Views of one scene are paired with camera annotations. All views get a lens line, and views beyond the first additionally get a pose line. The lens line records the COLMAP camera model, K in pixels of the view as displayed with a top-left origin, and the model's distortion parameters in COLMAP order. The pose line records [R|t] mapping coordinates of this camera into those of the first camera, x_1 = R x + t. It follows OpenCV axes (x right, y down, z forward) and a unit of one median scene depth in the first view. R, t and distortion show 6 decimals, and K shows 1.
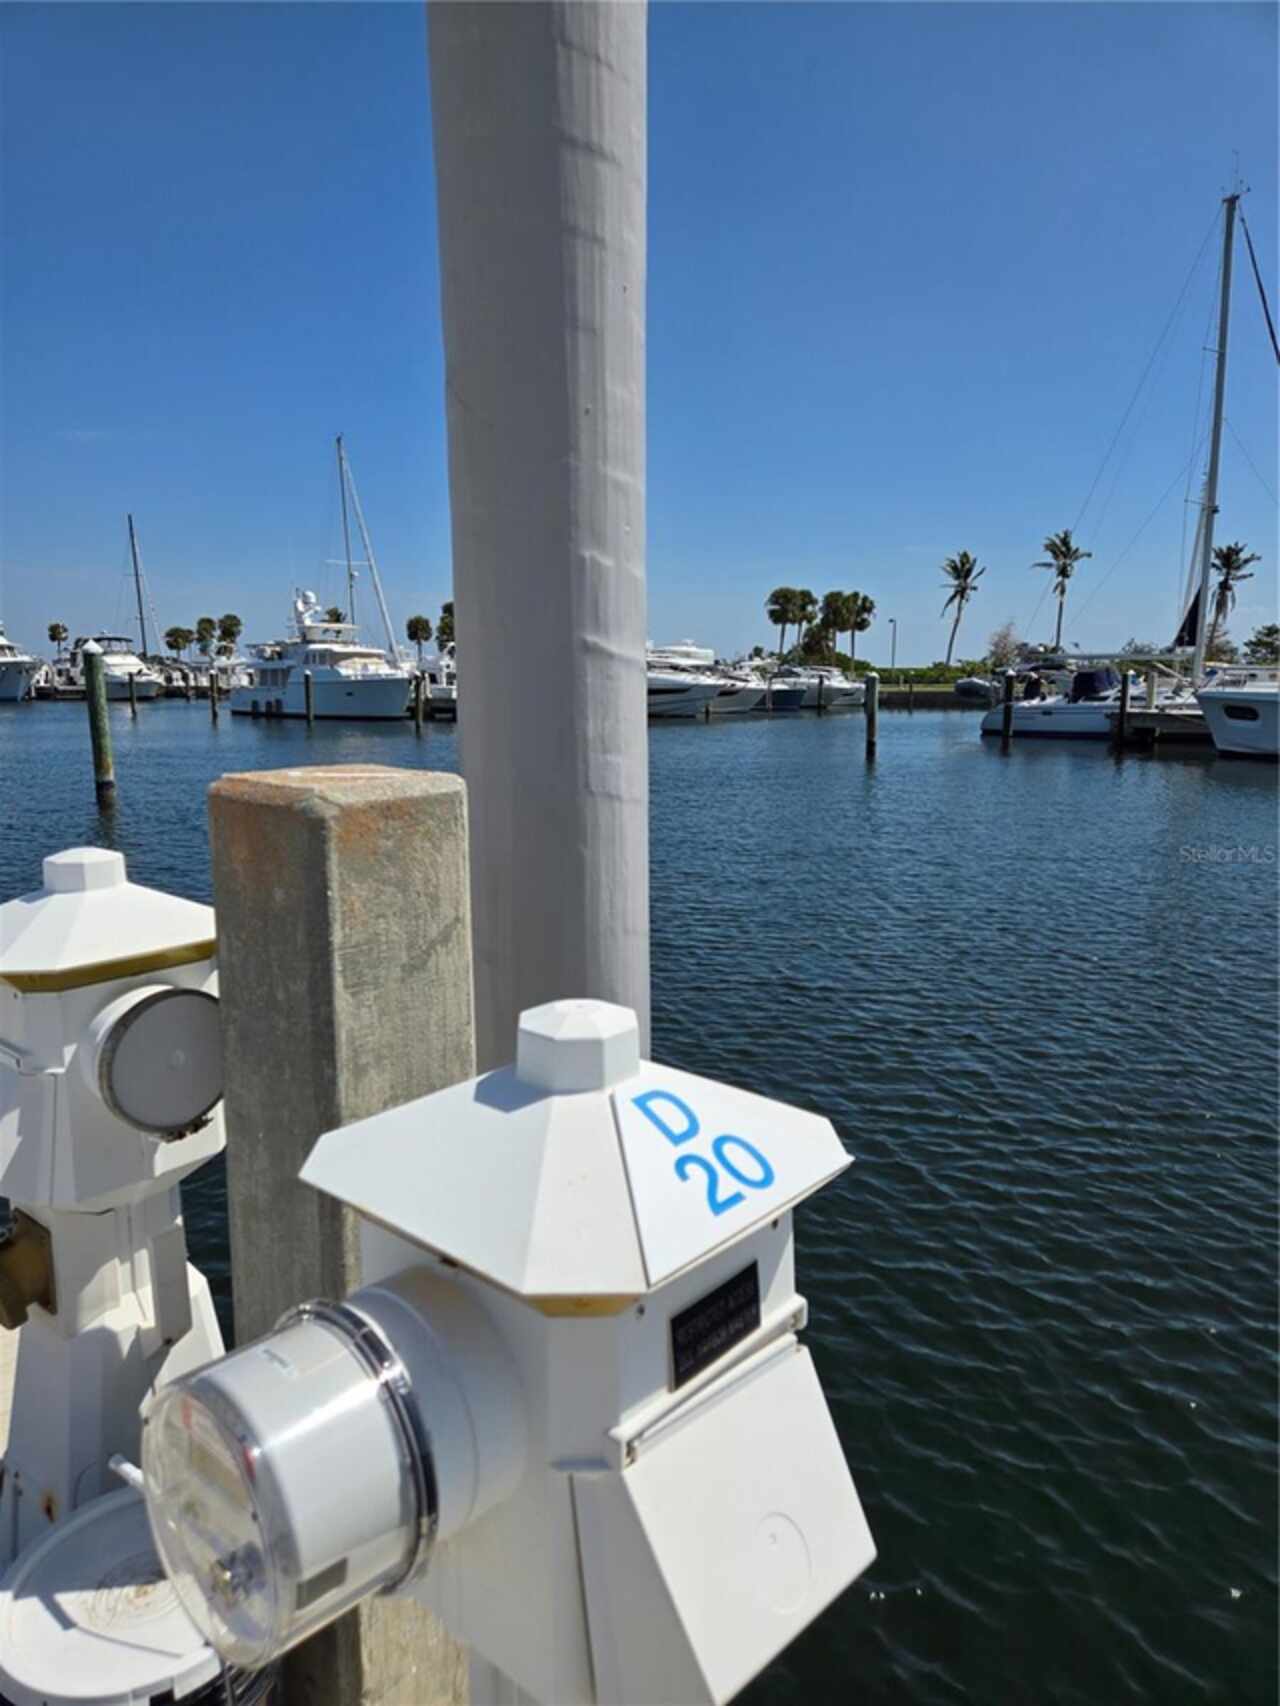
lens RADIAL K [[1148.9, 0, 630.0], [0, 1148.9, 859.8], [0, 0, 1]] dist [0.091096, -0.014935]
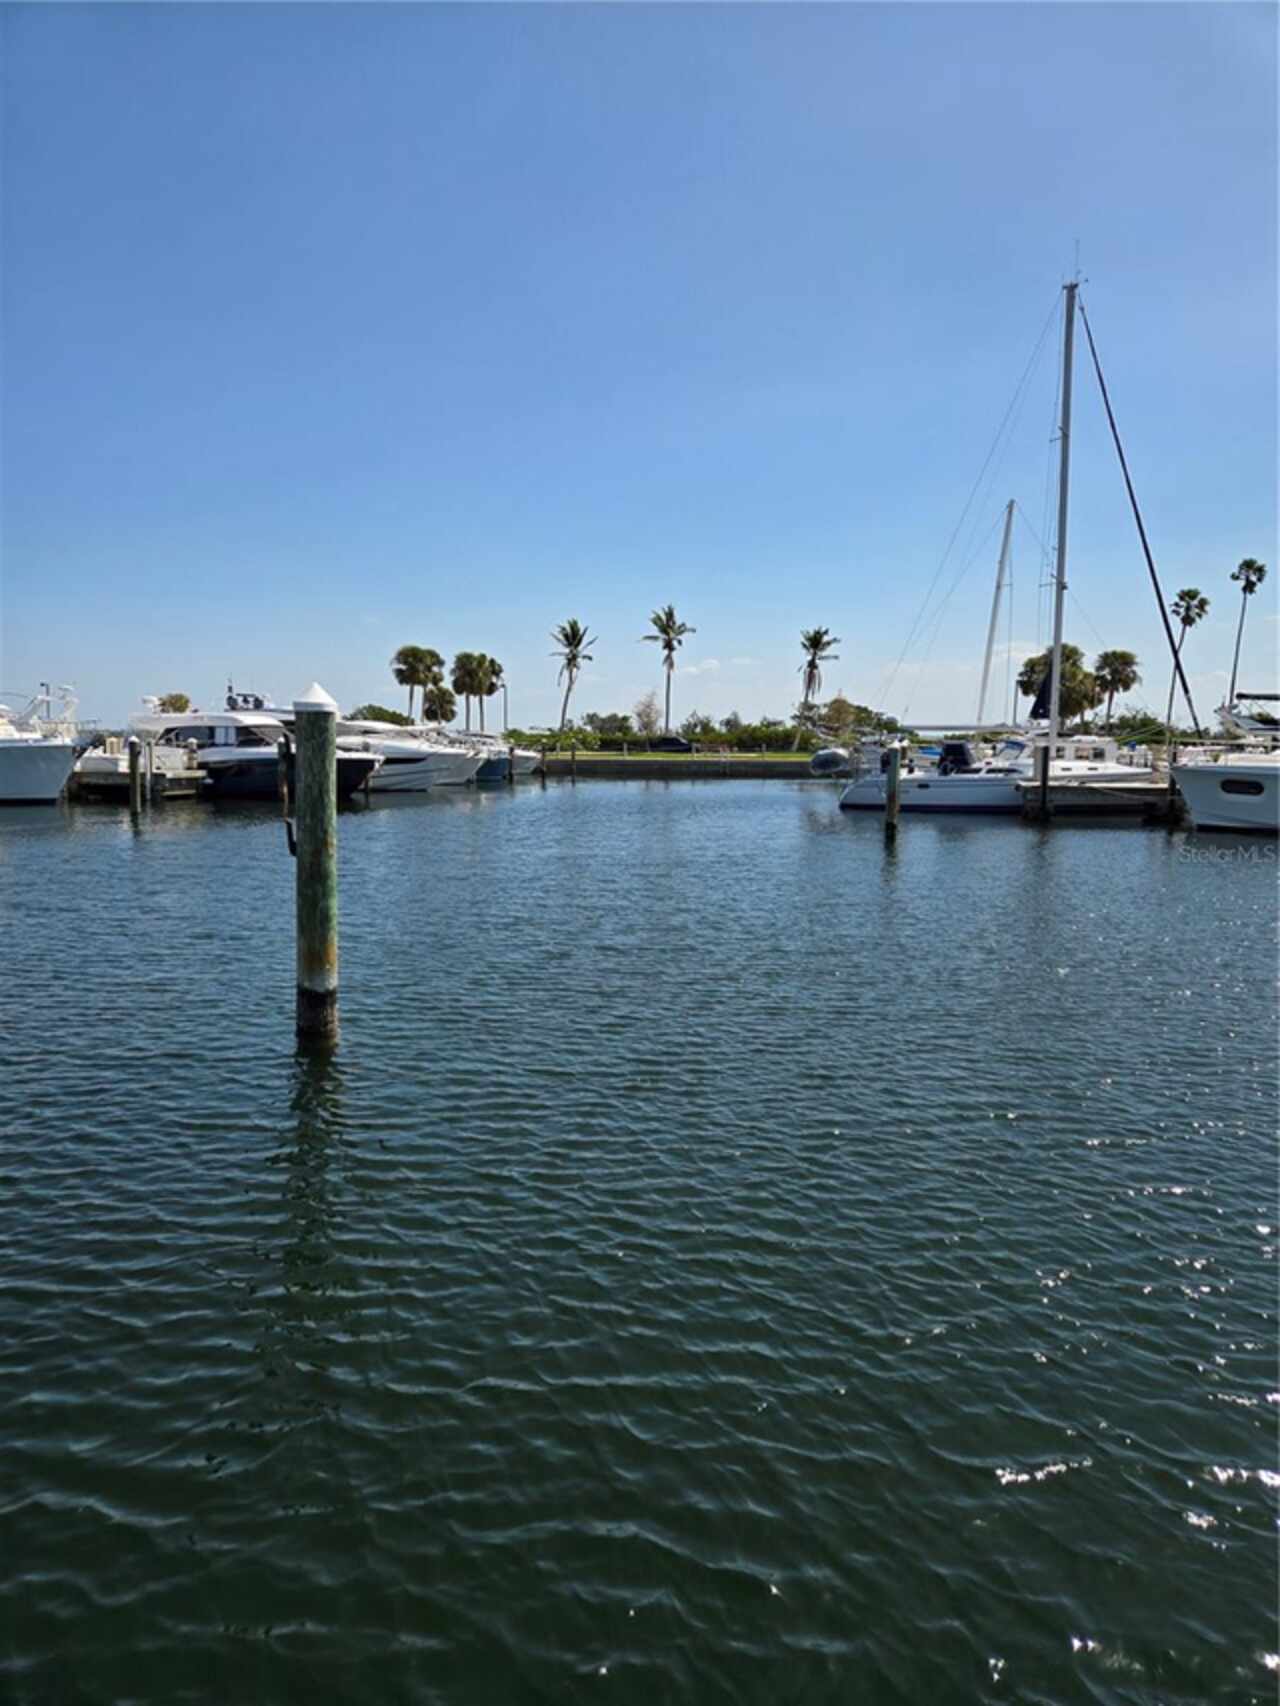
lens RADIAL K [[1148.9, 0, 628.3], [0, 1148.9, 848.7], [0, 0, 1]] dist [0.091096, -0.014935]
pose [[0.893035, -0.039537, 0.448247, -0.131594], [0.068342, 0.996494, -0.048262, -0.022411], [-0.444767, 0.073733, 0.892606, 0.132103]]
